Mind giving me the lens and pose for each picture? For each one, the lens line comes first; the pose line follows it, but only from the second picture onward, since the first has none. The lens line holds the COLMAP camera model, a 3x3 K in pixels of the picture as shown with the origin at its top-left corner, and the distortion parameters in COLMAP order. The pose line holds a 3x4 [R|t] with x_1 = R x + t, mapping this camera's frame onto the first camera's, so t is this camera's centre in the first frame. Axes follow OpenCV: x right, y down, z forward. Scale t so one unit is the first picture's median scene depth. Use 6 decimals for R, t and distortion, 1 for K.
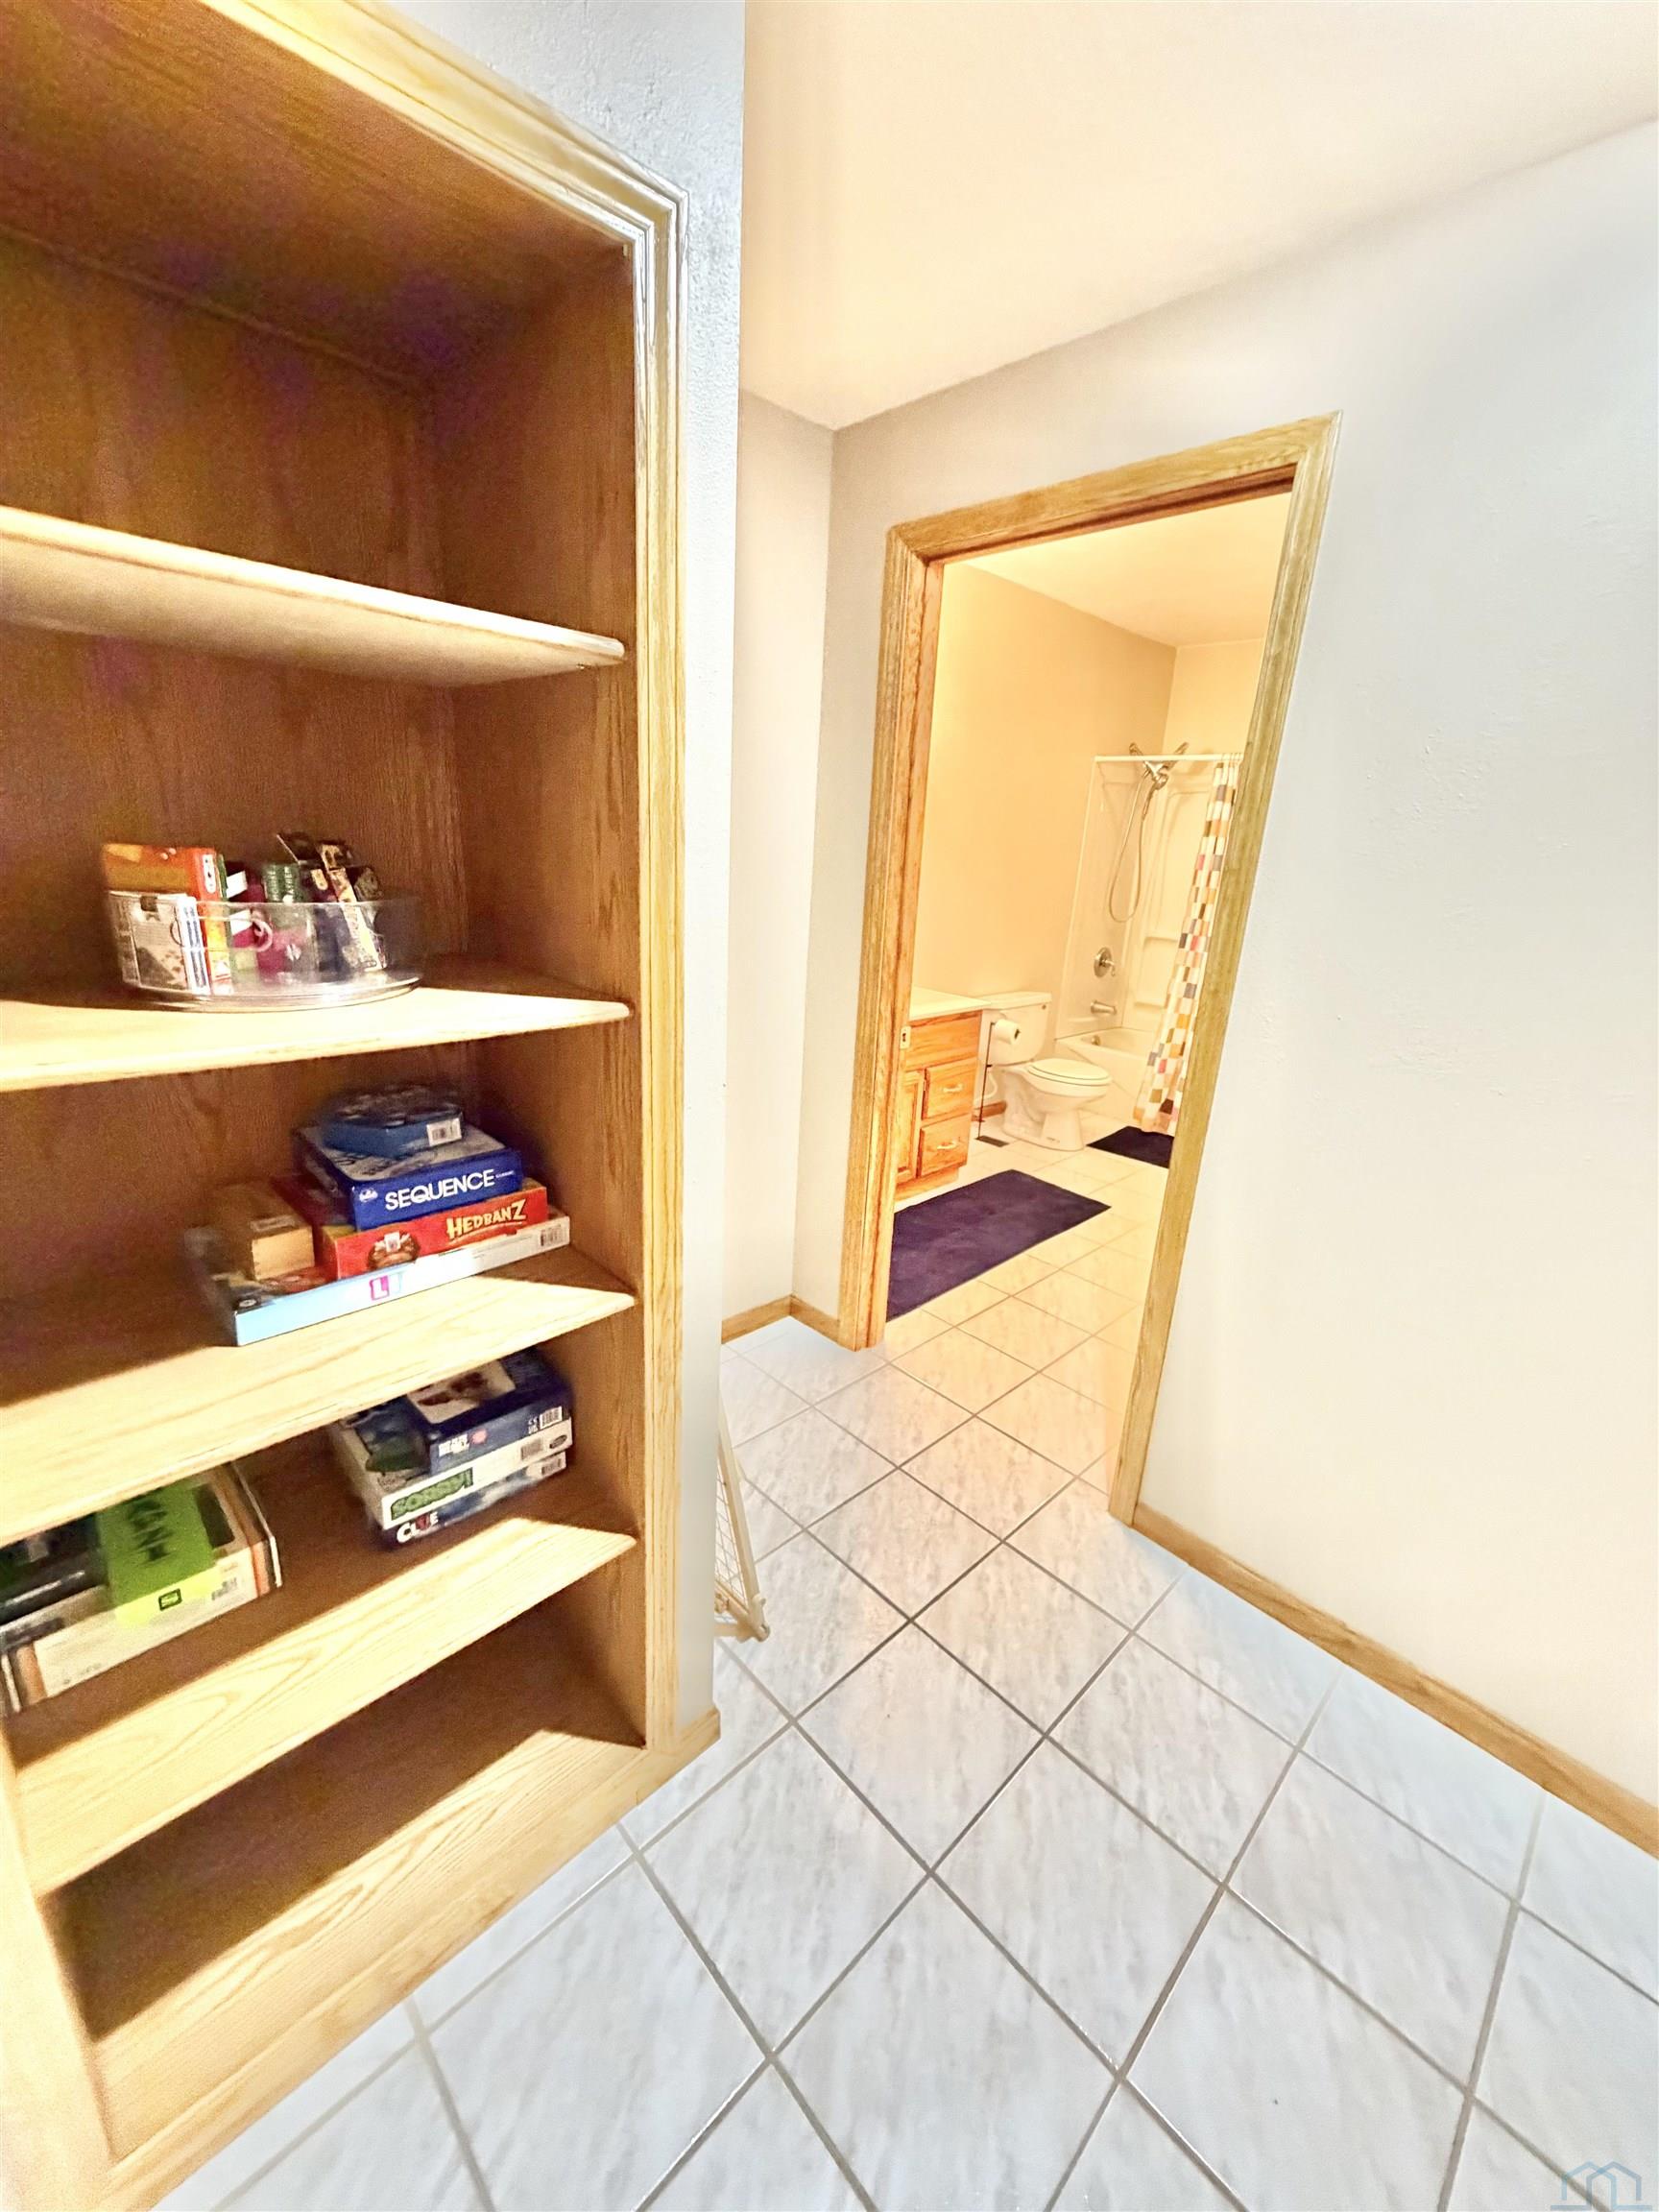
lens RADIAL K [[880.4, 0, 829.2], [0, 880.4, 1104.6], [0, 0, 1]] dist [0.003867, 0.000341]
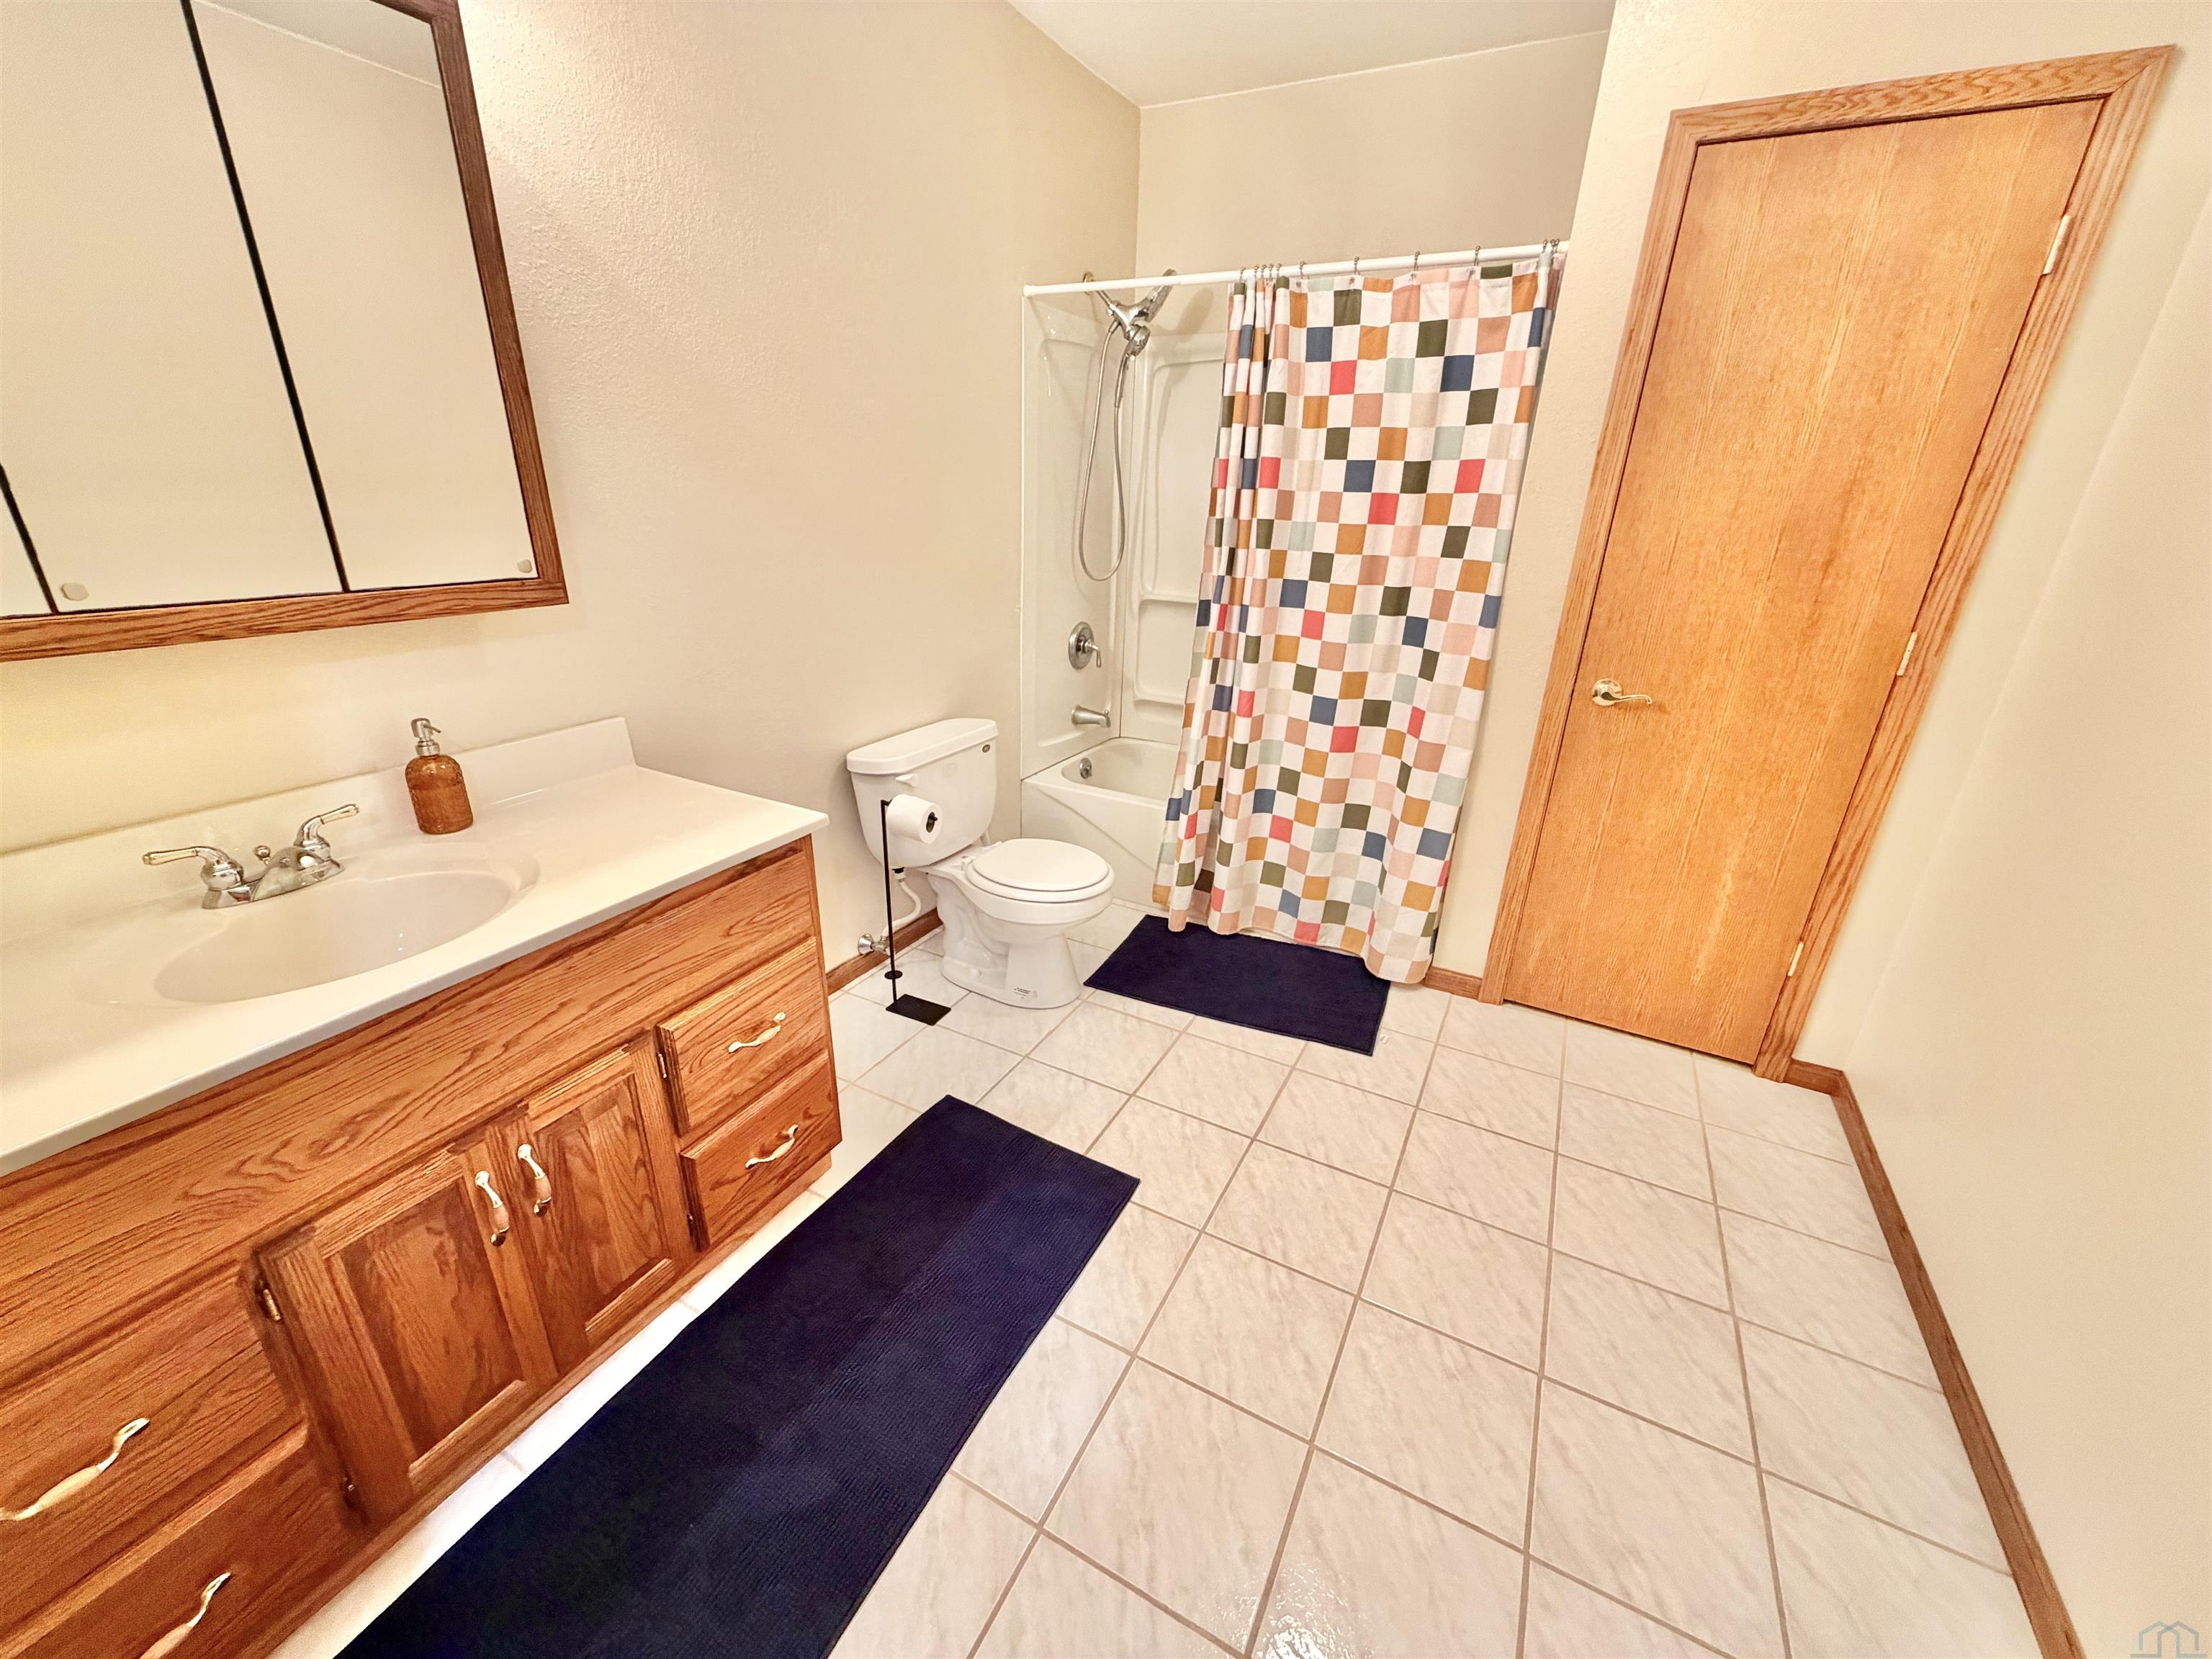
lens RADIAL K [[880.4, 0, 1102.6], [0, 880.4, 829.3], [0, 0, 1]] dist [0.003867, 0.000341]
pose [[0.951831, -0.135166, 0.275225, 0.154558], [0.109669, 0.988291, 0.106083, -0.112242], [-0.286341, -0.070789, 0.955509, 0.443159]]
